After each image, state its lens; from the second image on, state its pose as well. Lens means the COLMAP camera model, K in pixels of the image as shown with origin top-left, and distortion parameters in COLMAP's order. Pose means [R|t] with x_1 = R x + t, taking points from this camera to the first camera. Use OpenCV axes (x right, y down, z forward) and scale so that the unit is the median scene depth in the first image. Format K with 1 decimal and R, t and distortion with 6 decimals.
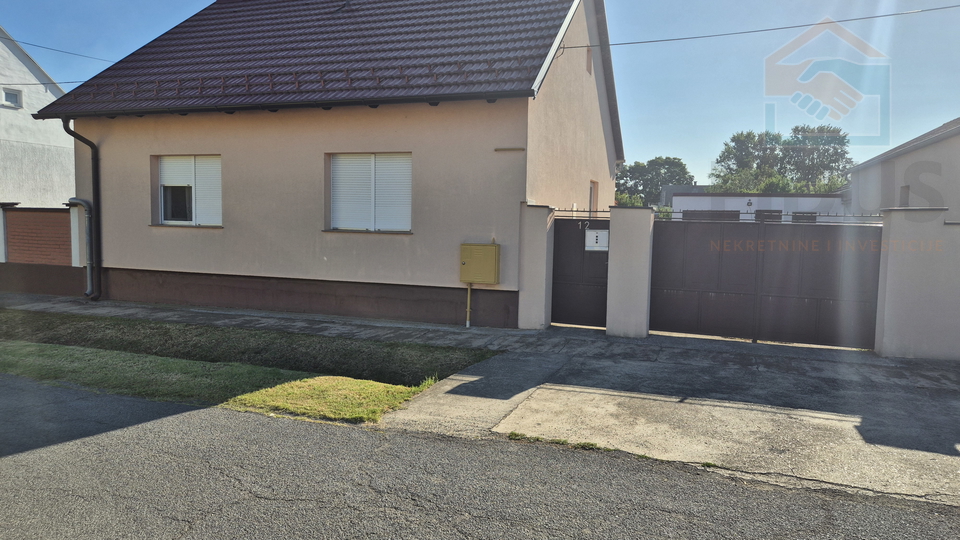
lens RADIAL K [[640.0, 0, 480.0], [0, 640.0, 270.0], [0, 0, 1]] dist [0.085787, -0.084230]
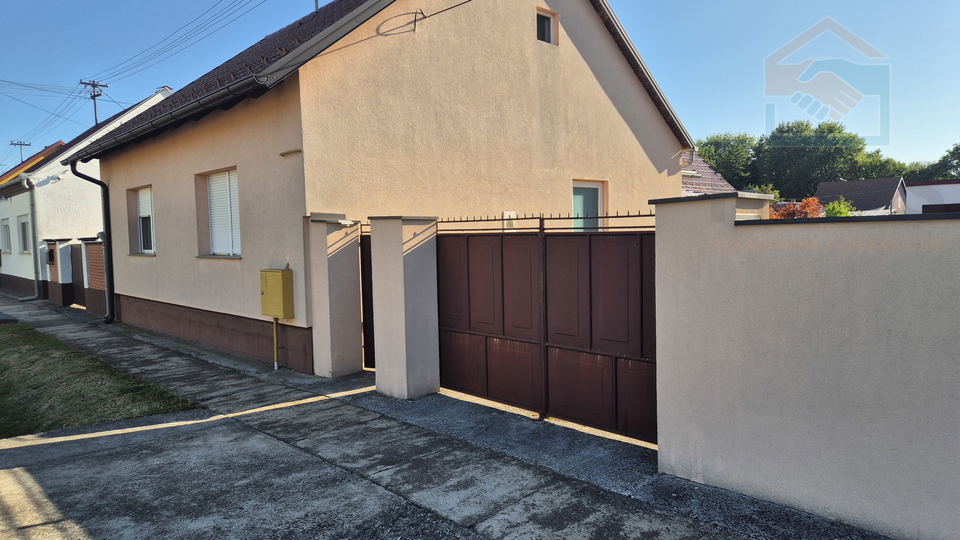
lens RADIAL K [[640.0, 0, 480.0], [0, 640.0, 270.0], [0, 0, 1]] dist [0.085787, -0.084230]
pose [[0.891237, -0.016076, -0.453254, 0.599655], [0.007990, 0.999773, -0.019750, -0.021209], [0.453468, 0.013980, 0.891163, 0.369127]]
